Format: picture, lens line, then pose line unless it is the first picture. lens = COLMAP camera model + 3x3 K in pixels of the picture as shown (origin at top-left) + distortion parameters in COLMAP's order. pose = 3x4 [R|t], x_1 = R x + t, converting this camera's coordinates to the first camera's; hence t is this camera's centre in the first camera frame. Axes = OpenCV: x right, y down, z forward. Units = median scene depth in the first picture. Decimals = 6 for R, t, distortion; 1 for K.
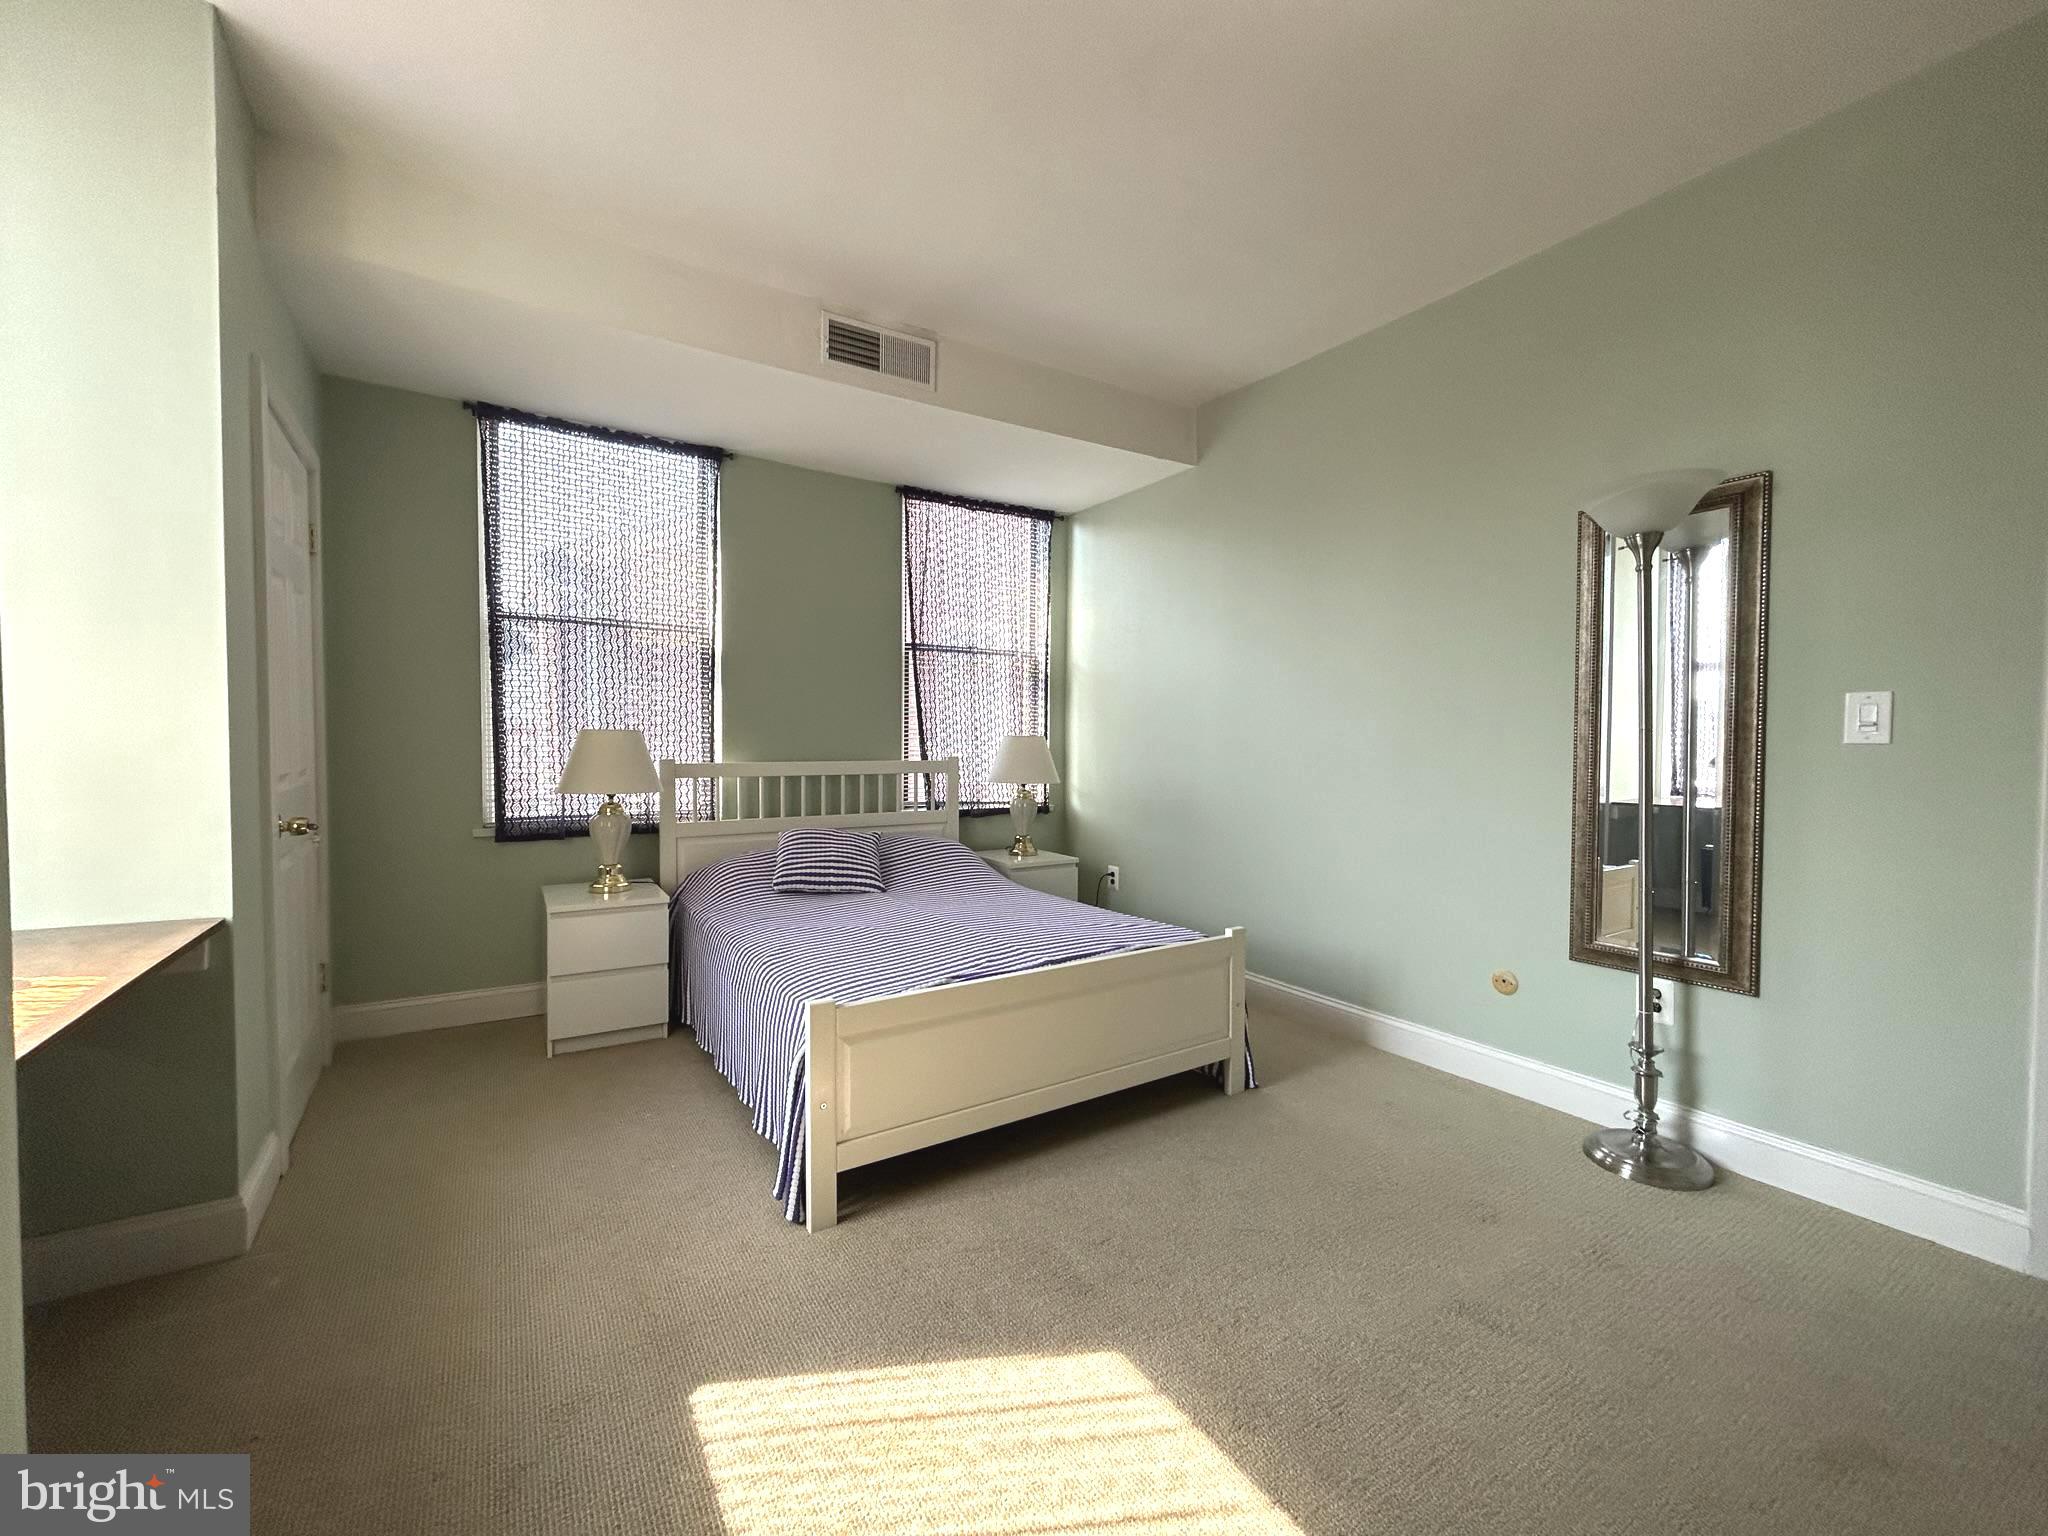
lens RADIAL K [[835.7, 0, 1016.7], [0, 835.7, 762.2], [0, 0, 1]] dist [0.001292, 0.000695]
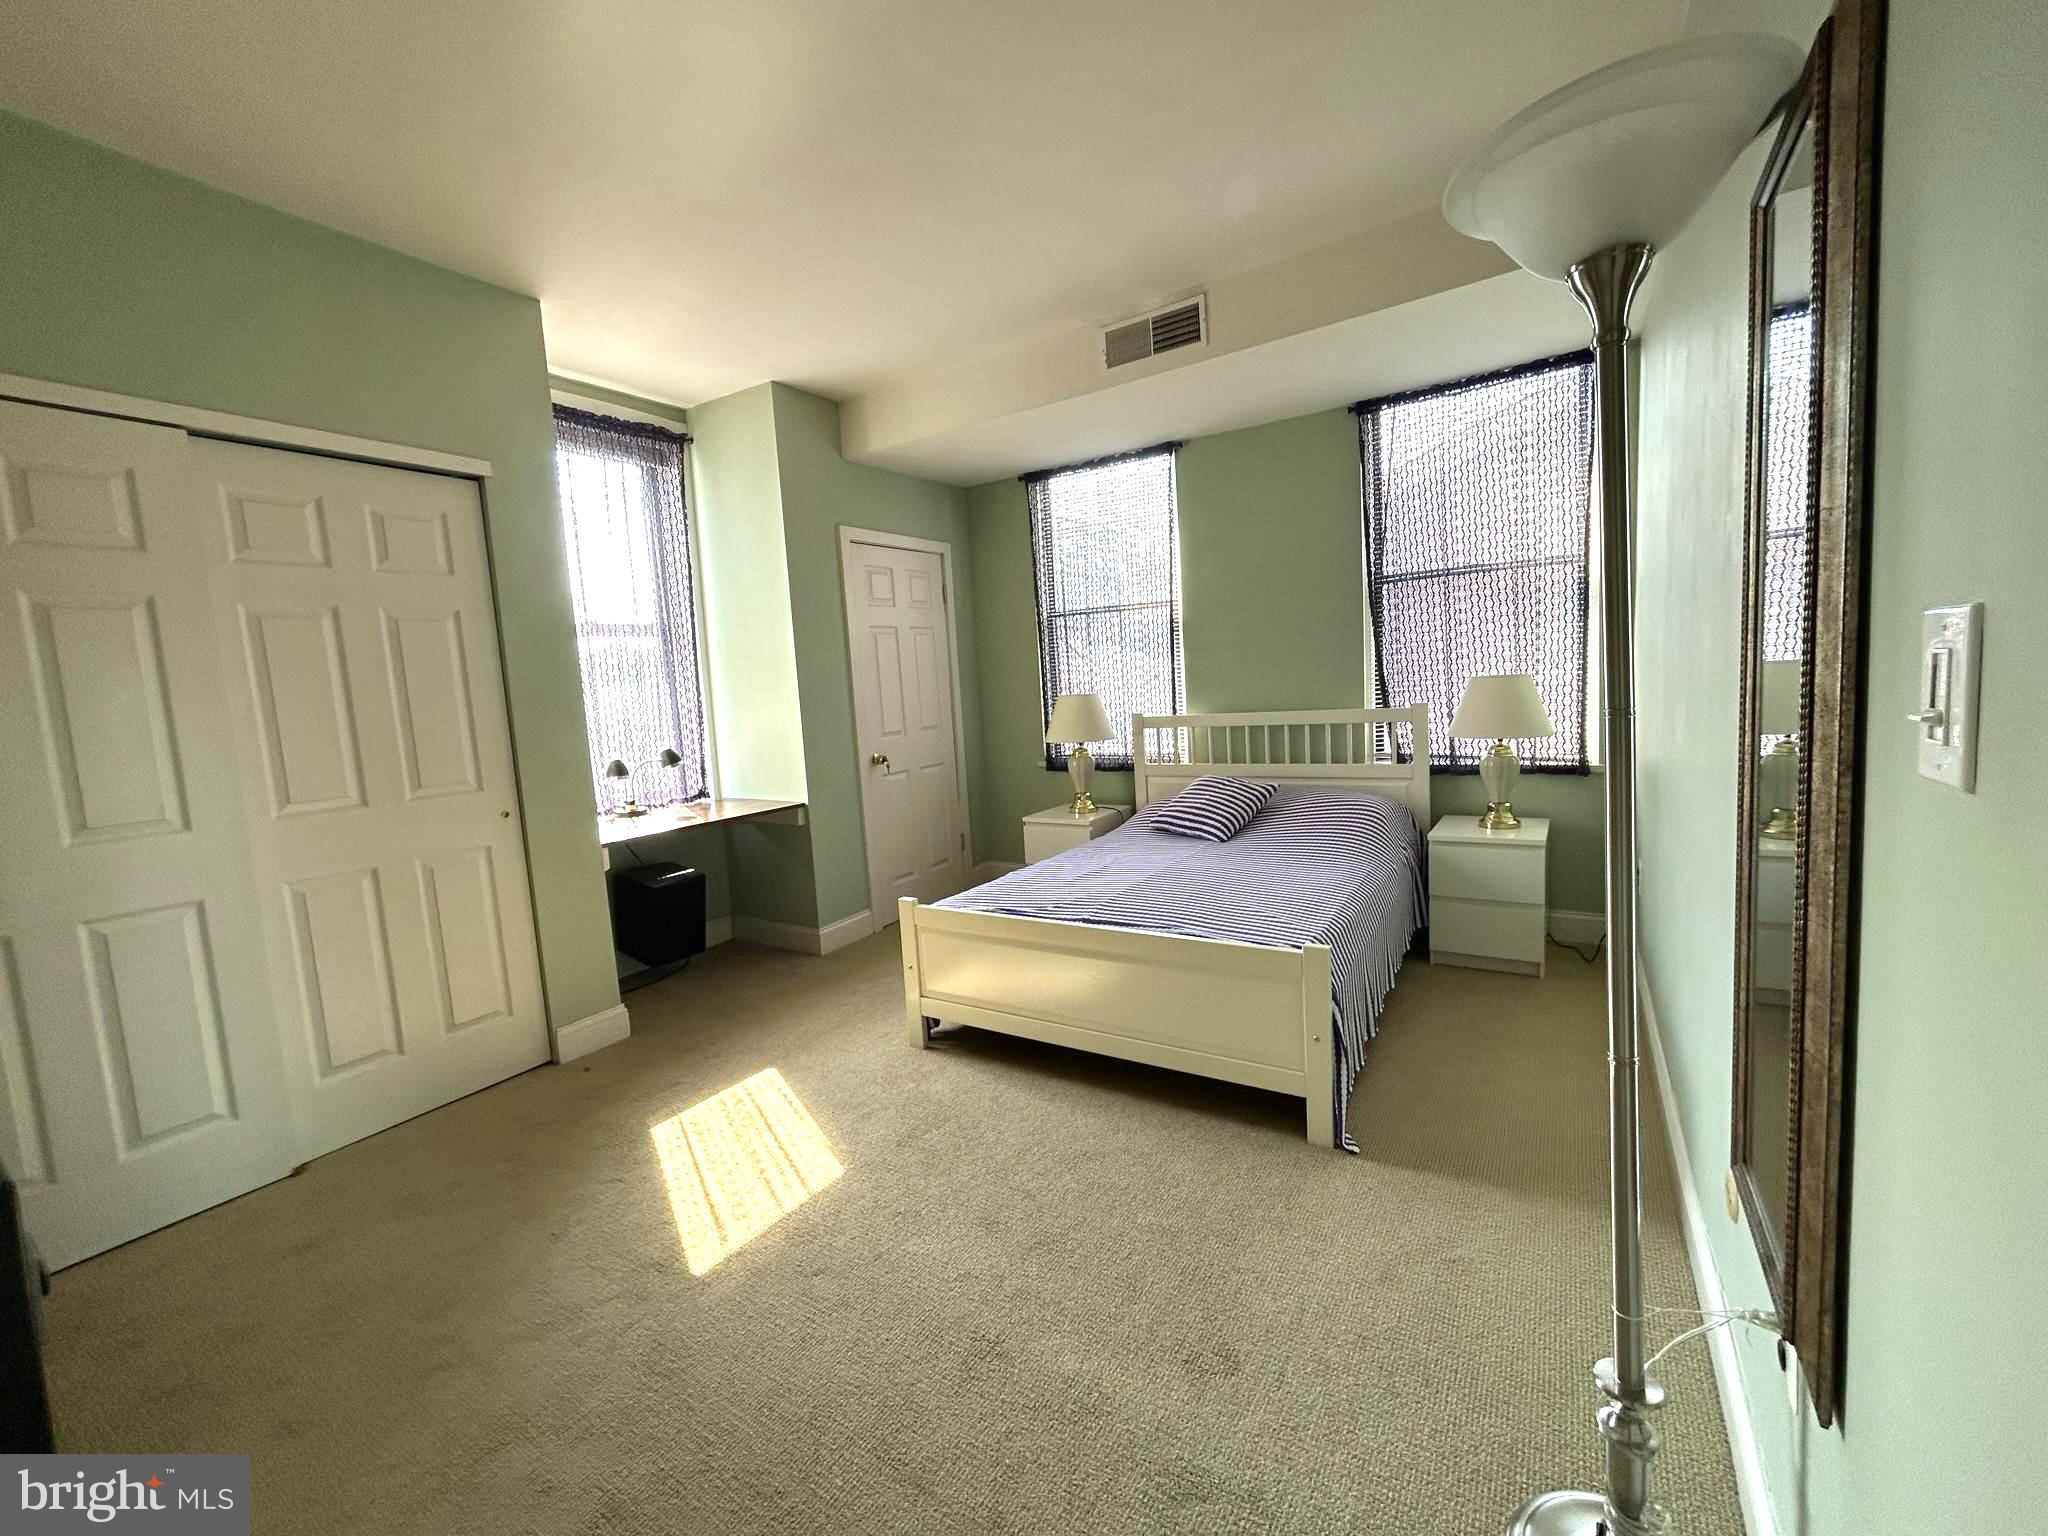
lens RADIAL K [[835.7, 0, 1023.9], [0, 835.7, 764.2], [0, 0, 1]] dist [0.001292, 0.000695]
pose [[0.404927, 0.060868, -0.912321, 0.656696], [0.039250, 0.995705, 0.083852, -0.038688], [0.913506, -0.069762, 0.400799, 0.333050]]
